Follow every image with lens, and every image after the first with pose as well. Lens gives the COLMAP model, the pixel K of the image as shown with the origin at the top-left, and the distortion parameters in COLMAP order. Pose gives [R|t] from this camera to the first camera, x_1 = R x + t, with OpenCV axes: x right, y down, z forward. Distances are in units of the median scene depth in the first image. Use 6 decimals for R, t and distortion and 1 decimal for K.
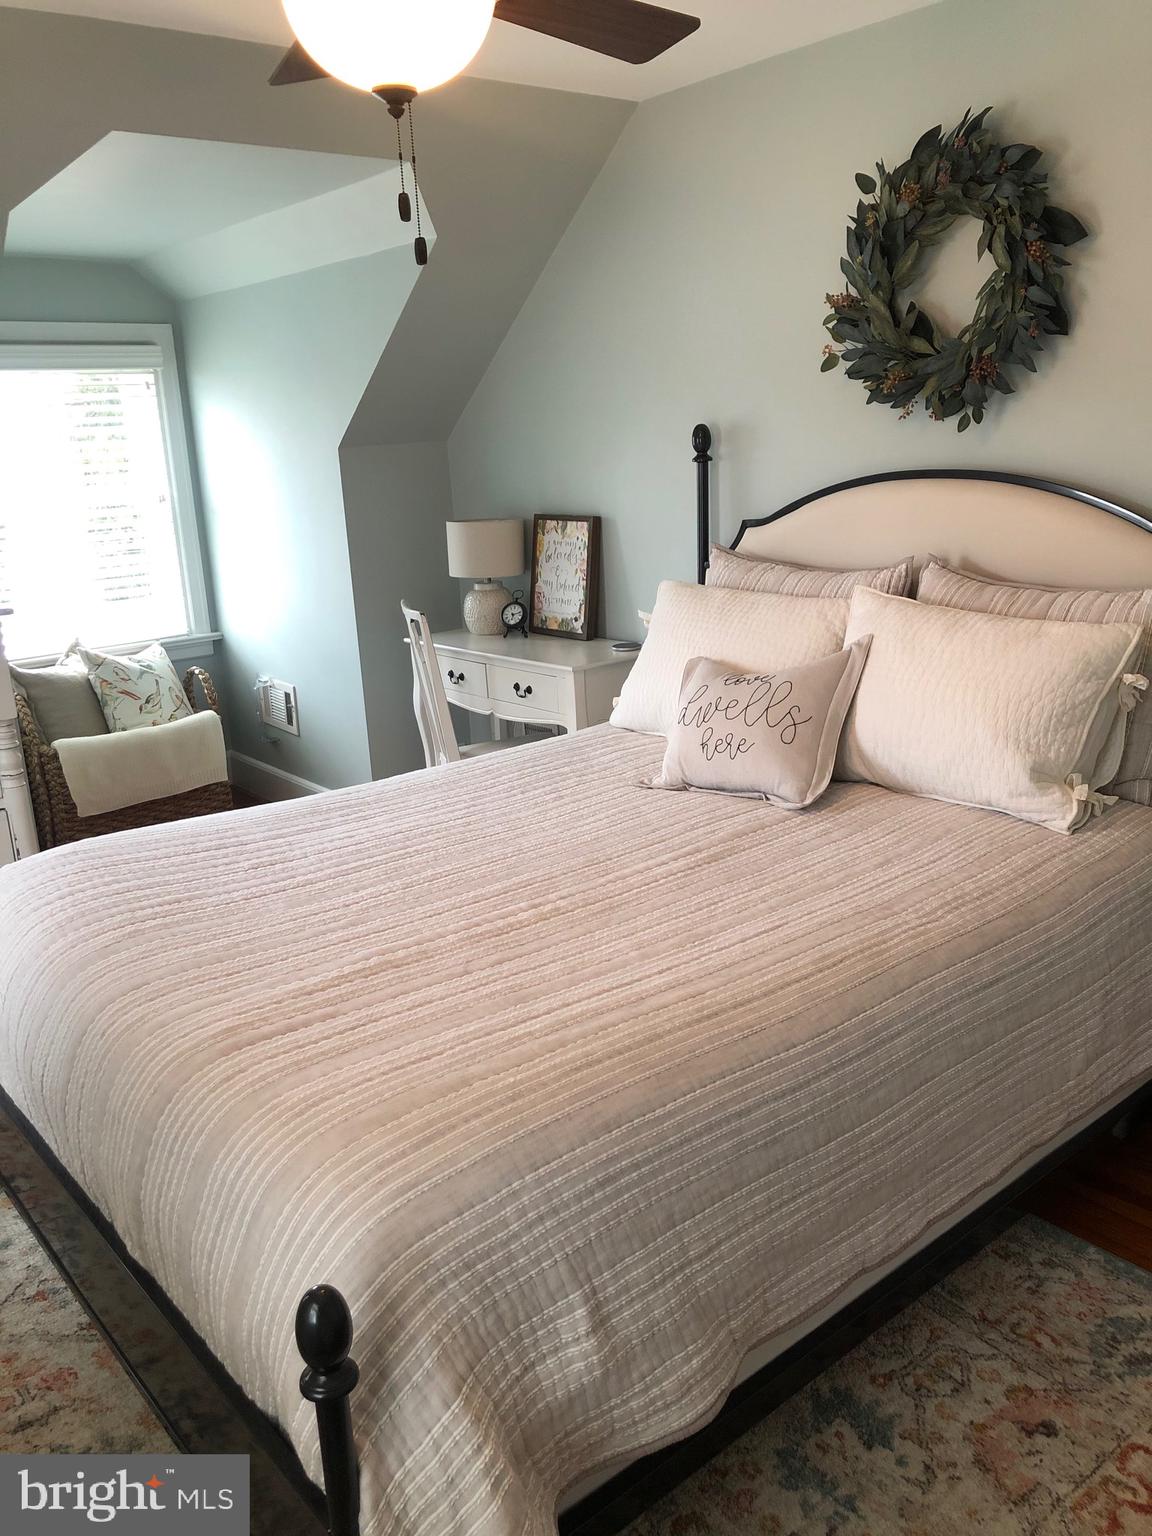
lens RADIAL K [[1249.0, 0, 577.5], [0, 1249.0, 773.4], [0, 0, 1]] dist [0.043137, -0.054978]
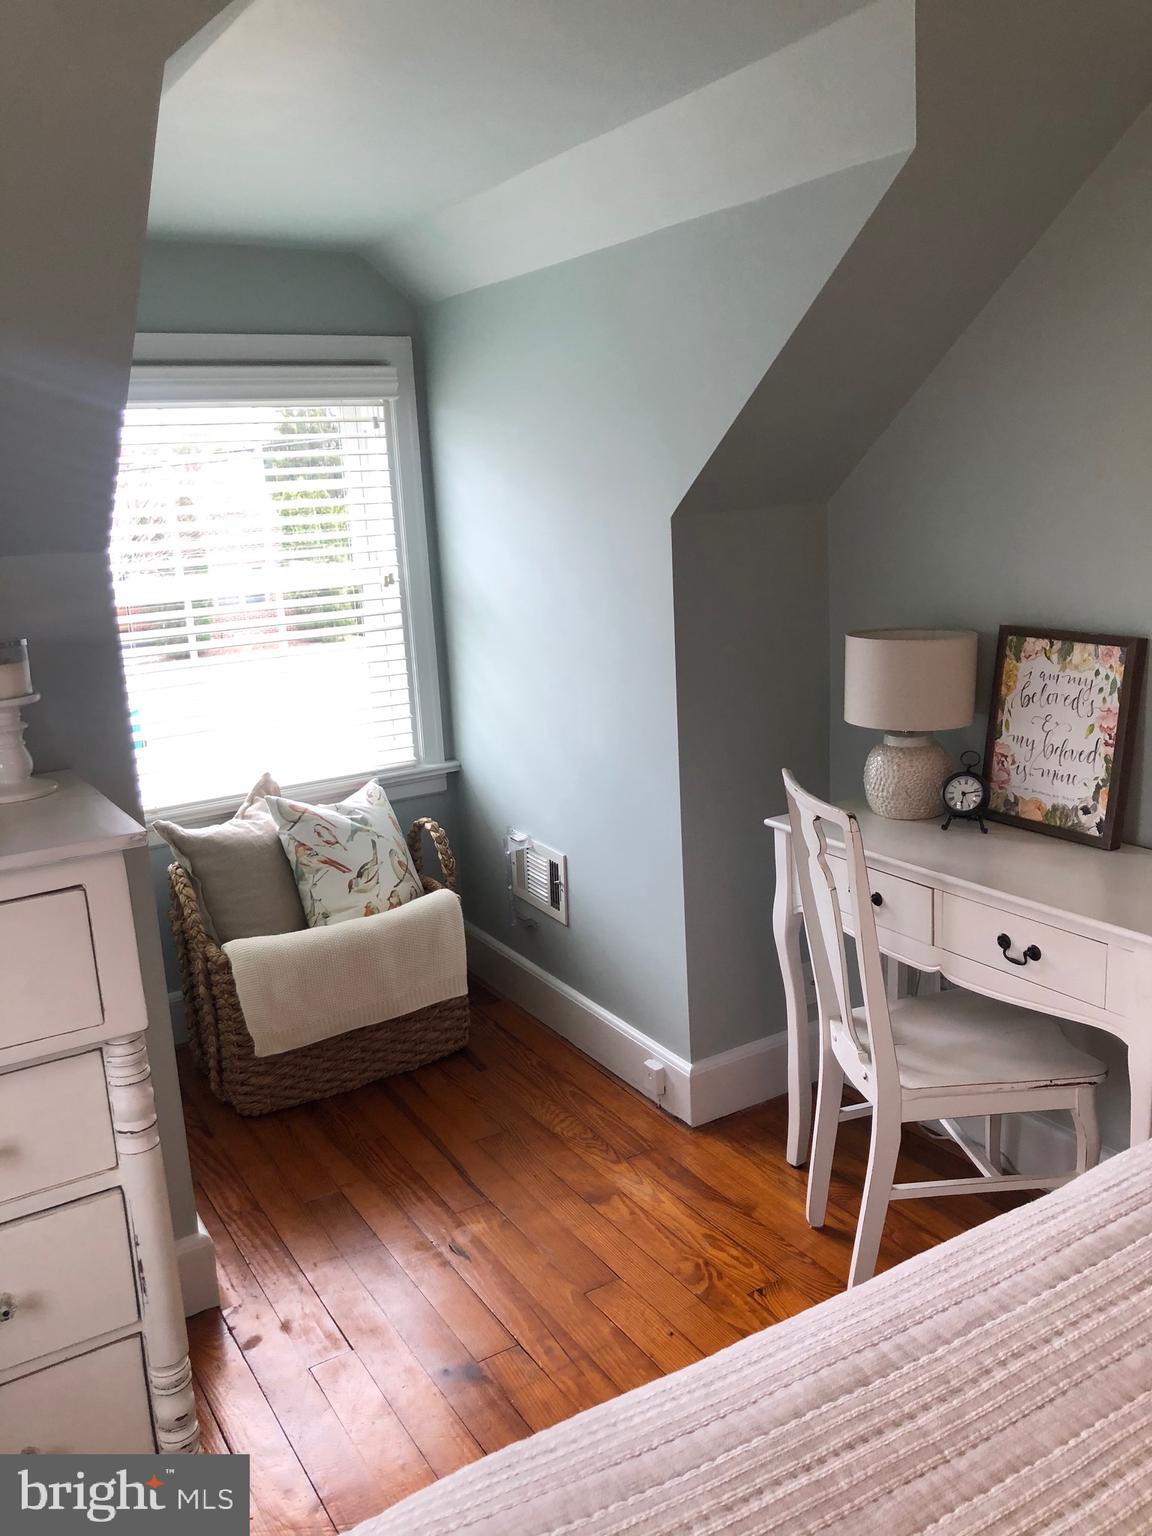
lens RADIAL K [[1249.0, 0, 579.4], [0, 1249.0, 771.3], [0, 0, 1]] dist [0.043137, -0.054978]
pose [[0.990558, 0.032596, -0.133161, -0.140054], [-0.036767, 0.998904, -0.028980, -0.103532], [0.132071, 0.033602, 0.990671, 0.349534]]
